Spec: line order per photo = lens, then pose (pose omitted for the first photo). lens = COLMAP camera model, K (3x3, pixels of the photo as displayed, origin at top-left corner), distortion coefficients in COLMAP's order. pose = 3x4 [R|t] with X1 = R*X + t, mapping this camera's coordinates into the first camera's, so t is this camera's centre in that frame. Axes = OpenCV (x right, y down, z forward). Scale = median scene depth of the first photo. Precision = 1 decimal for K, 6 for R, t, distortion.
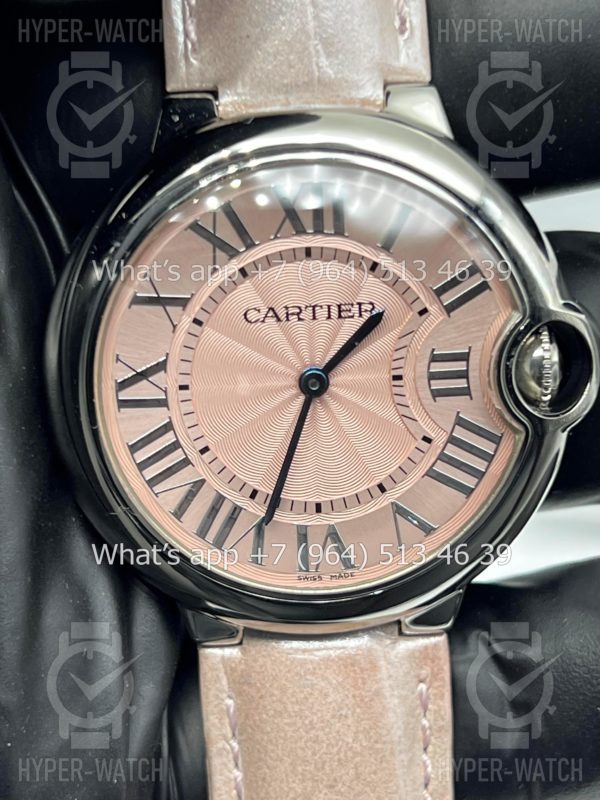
lens RADIAL K [[1992.4, 0, 293.8], [0, 1992.4, 399.3], [0, 0, 1]] dist [0.190298, 0.000000]
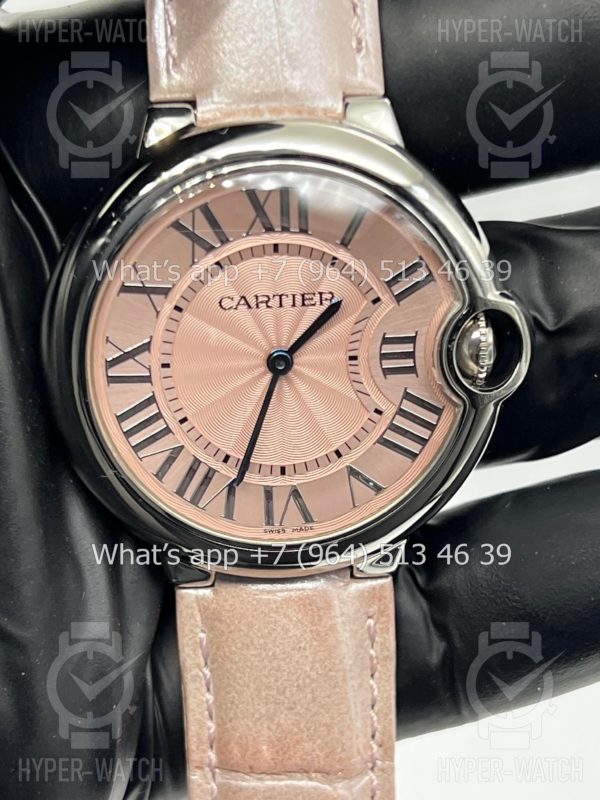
lens RADIAL K [[1992.4, 0, 298.4], [0, 1992.4, 440.0], [0, 0, 1]] dist [0.190298, 0.000000]
pose [[0.999113, 0.003025, 0.042004, -0.026965], [-0.006345, 0.996842, 0.079152, -0.053920], [-0.041632, -0.079349, 0.995977, -0.137918]]
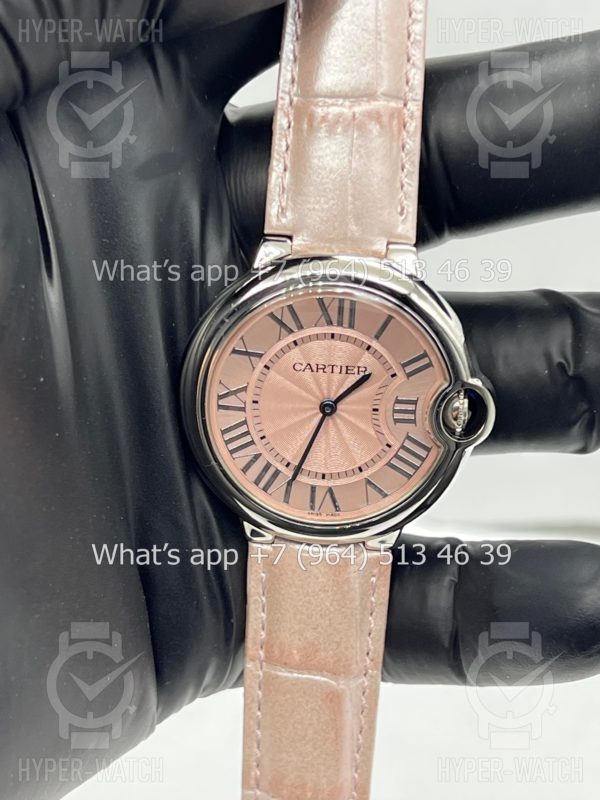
lens RADIAL K [[1992.4, 0, 274.0], [0, 1992.4, 427.1], [0, 0, 1]] dist [0.190298, 0.000000]
pose [[0.992606, 0.113016, -0.044269, 0.042401], [-0.107388, 0.987698, 0.113670, -0.186565], [0.056571, -0.108075, 0.992532, -0.761736]]
